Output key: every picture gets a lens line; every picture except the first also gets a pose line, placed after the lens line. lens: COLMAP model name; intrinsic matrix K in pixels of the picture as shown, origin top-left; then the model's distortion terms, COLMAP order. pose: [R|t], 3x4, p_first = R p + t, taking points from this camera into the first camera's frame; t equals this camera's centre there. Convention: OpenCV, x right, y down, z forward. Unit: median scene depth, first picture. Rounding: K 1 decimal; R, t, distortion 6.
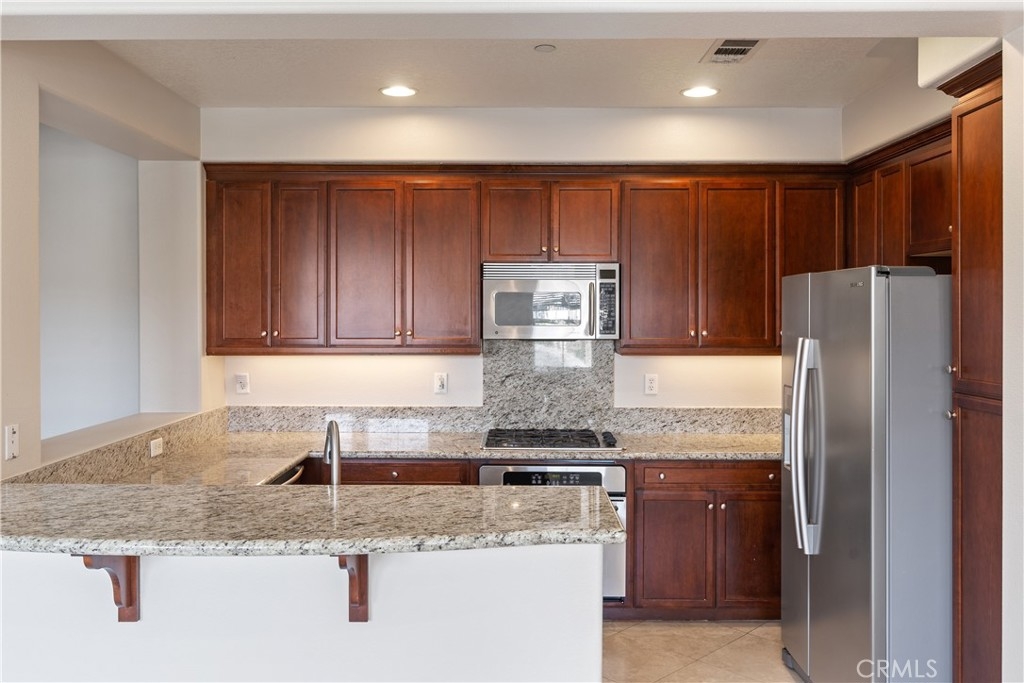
lens RADIAL K [[831.0, 0, 511.3], [0, 831.0, 321.0], [0, 0, 1]] dist [-0.004411, -0.005281]
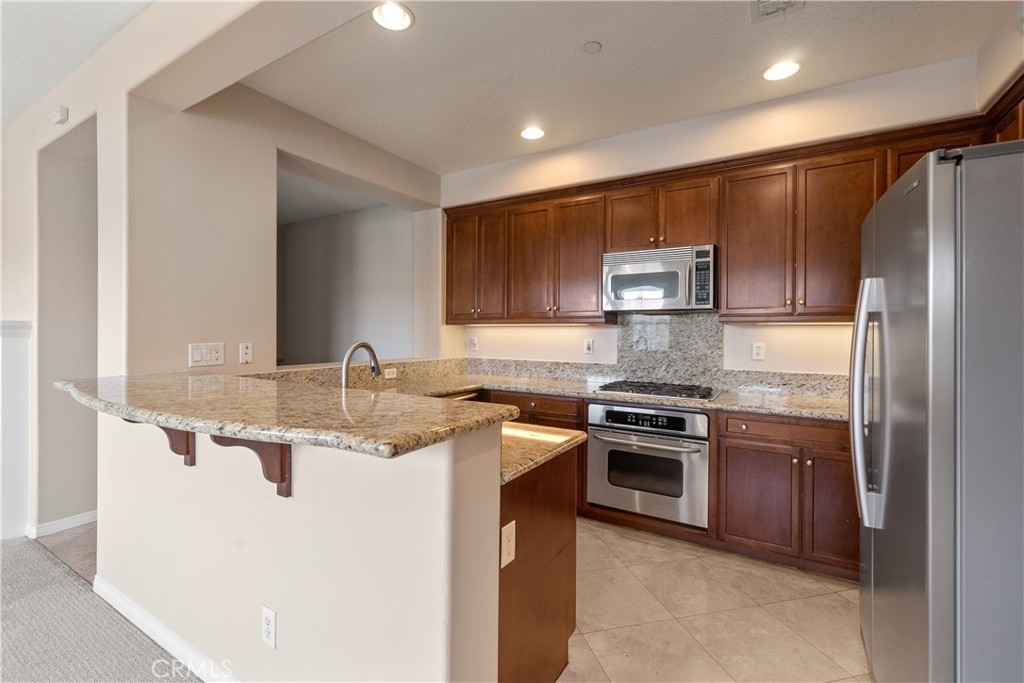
lens RADIAL K [[444.7, 0, 513.7], [0, 444.7, 334.1], [0, 0, 1]] dist [0.002552, -0.000774]
pose [[0.859182, 0.005694, -0.511639, 0.210302], [-0.011359, 0.999904, -0.007948, 0.066832], [0.511545, 0.012641, 0.859164, 0.310988]]
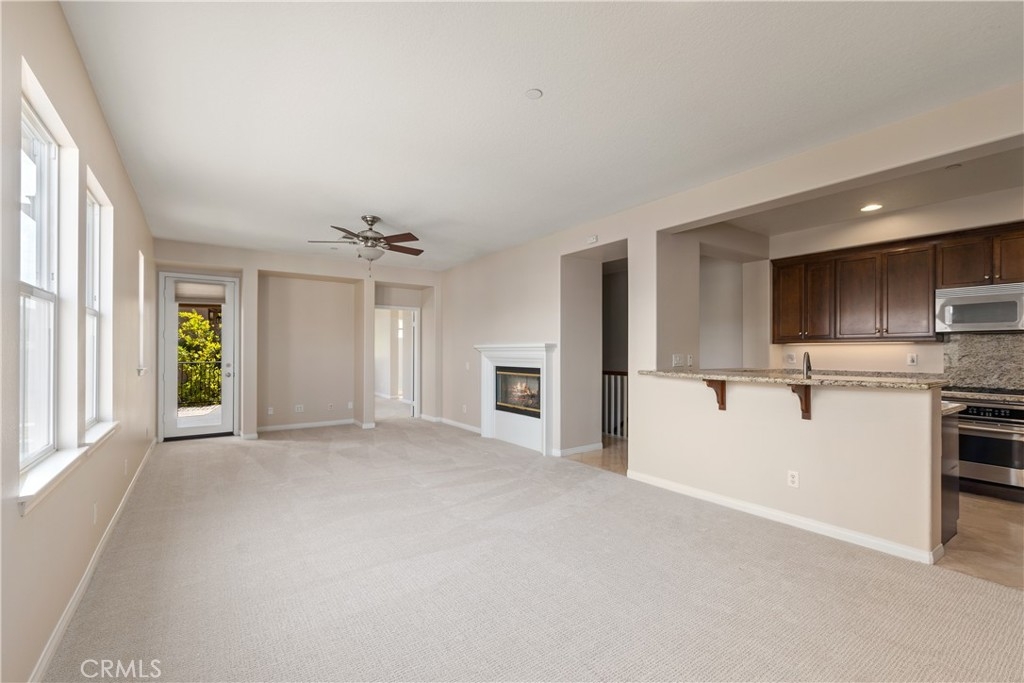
lens RADIAL K [[444.7, 0, 511.3], [0, 444.7, 348.8], [0, 0, 1]] dist [0.002552, -0.000774]
pose [[0.582371, -0.005542, -0.812904, 0.213912], [-0.014340, 0.999751, -0.017089, 0.087623], [0.812797, 0.021609, 0.582147, -0.302087]]
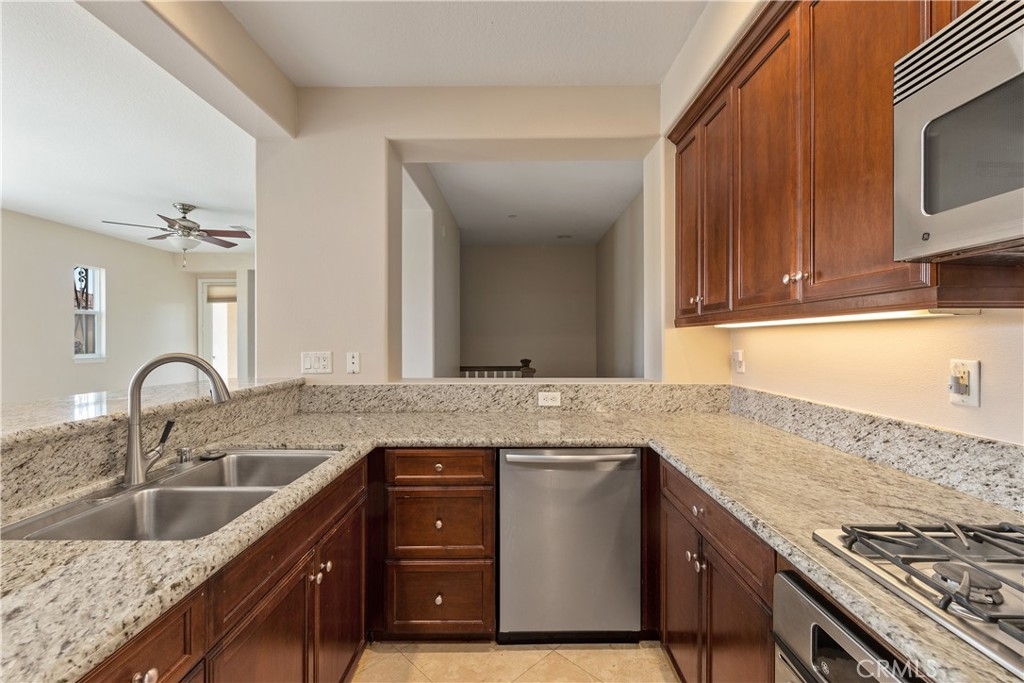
lens RADIAL K [[444.7, 0, 513.1], [0, 444.7, 337.2], [0, 0, 1]] dist [0.002552, -0.000774]
pose [[-0.005233, -0.005926, -0.999969, 0.171970], [-0.011887, 0.999912, -0.005863, 0.060113], [0.999916, 0.011856, -0.005303, 0.826426]]
